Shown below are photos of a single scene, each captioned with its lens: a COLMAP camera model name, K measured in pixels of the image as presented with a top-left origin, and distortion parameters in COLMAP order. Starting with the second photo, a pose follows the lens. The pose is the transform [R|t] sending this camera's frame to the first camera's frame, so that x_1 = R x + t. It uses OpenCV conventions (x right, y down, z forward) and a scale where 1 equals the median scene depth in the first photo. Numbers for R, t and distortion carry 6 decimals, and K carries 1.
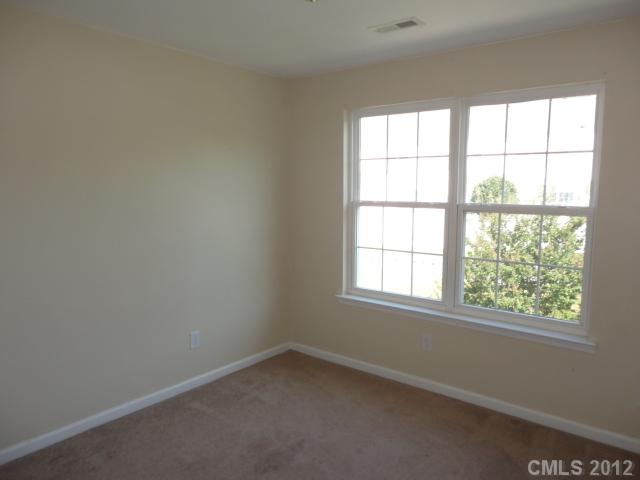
lens RADIAL K [[463.0, 0, 320.0], [0, 463.0, 240.0], [0, 0, 1]] dist [0.000351, 0.001600]
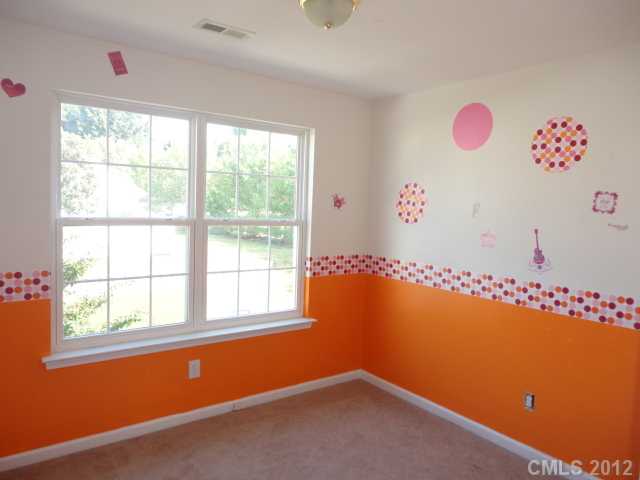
lens RADIAL K [[478.6, 0, 320.0], [0, 478.6, 240.0], [0, 0, 1]] dist [-0.004669, -0.003065]
pose [[0.263841, -0.065823, 0.962318, -0.626922], [0.090198, 0.994981, 0.043327, -0.057562], [-0.960340, 0.075368, 0.268454, 0.504877]]
